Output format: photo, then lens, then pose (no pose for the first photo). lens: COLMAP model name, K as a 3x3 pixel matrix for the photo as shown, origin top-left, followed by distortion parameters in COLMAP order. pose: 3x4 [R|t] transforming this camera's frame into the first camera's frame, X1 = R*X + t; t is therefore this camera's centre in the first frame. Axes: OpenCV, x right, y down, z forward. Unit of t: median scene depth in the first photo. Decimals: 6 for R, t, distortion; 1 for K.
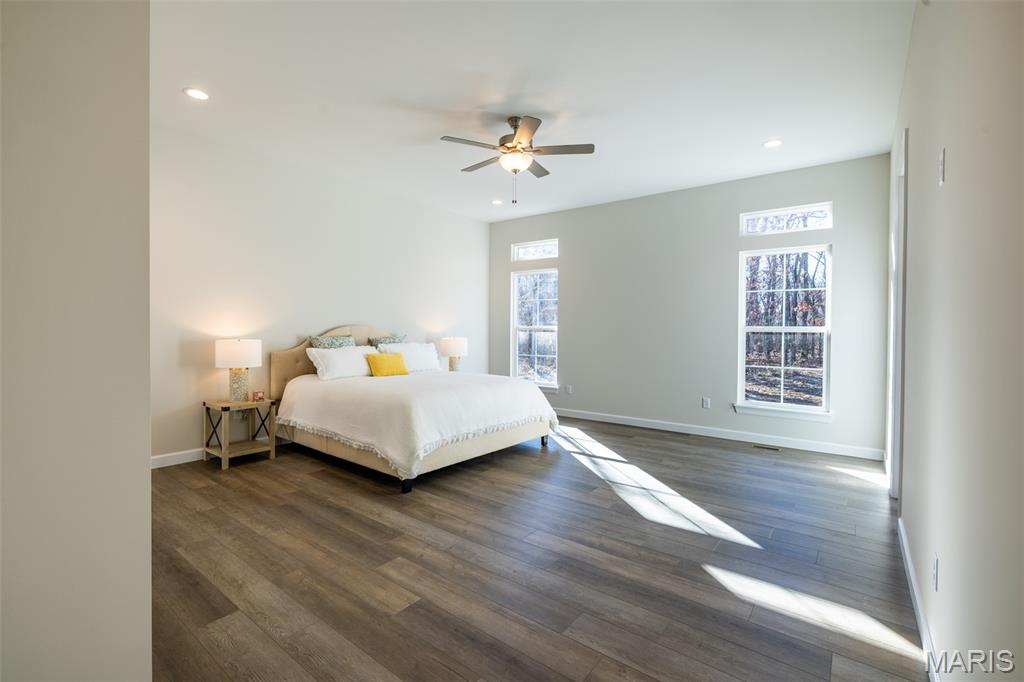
lens RADIAL K [[453.3, 0, 511.0], [0, 453.3, 333.3], [0, 0, 1]] dist [-0.000566, 0.000366]
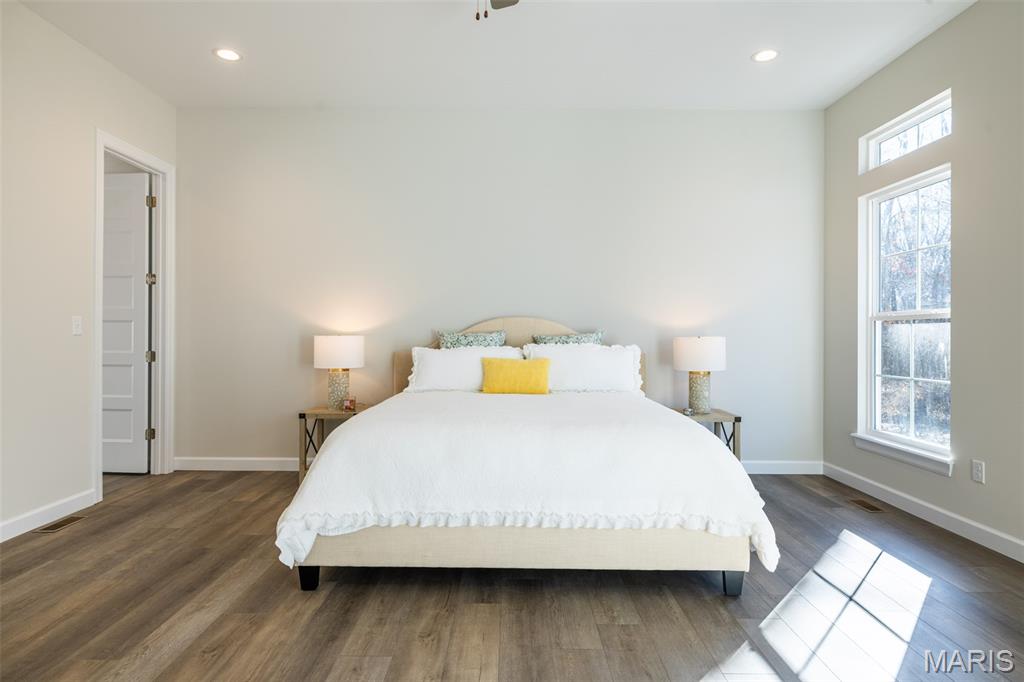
lens RADIAL K [[562.1, 0, 510.4], [0, 562.1, 331.0], [0, 0, 1]] dist [0.001854, -0.000786]
pose [[0.604150, -0.013223, -0.796761, 0.480944], [-0.002477, 0.999826, -0.018471, 0.028197], [0.796867, 0.013133, 0.604012, 0.720743]]
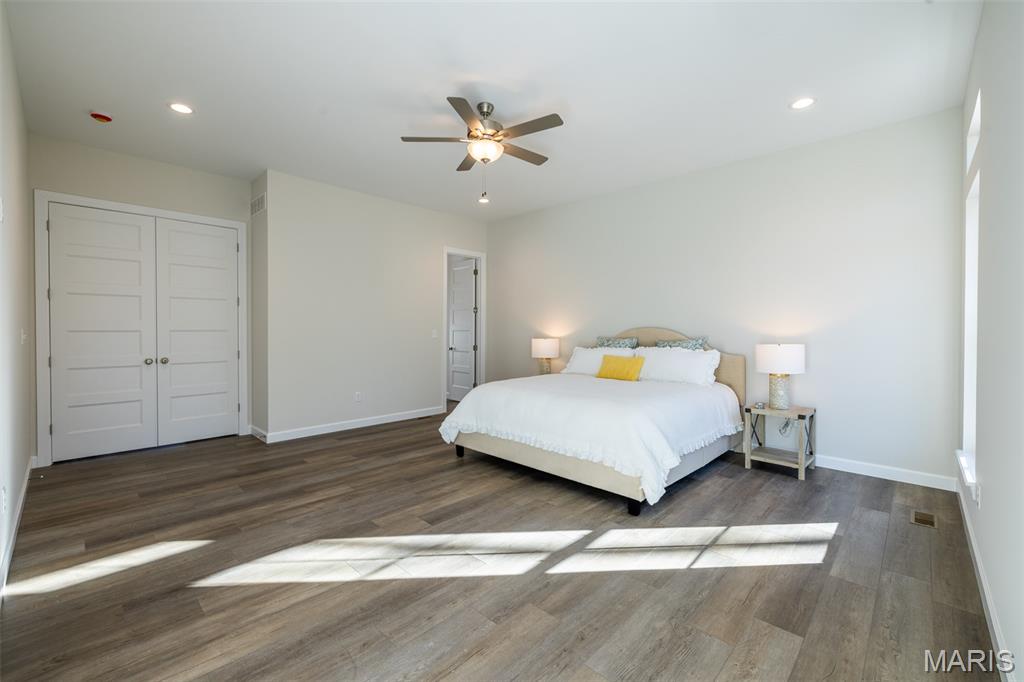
lens RADIAL K [[431.6, 0, 506.8], [0, 431.6, 335.4], [0, 0, 1]] dist [0.003312, -0.000057]
pose [[-0.121759, 0.001139, -0.992559, 0.925532], [-0.011310, 0.999933, 0.002534, 0.000031], [0.992495, 0.011534, -0.121738, 1.206367]]
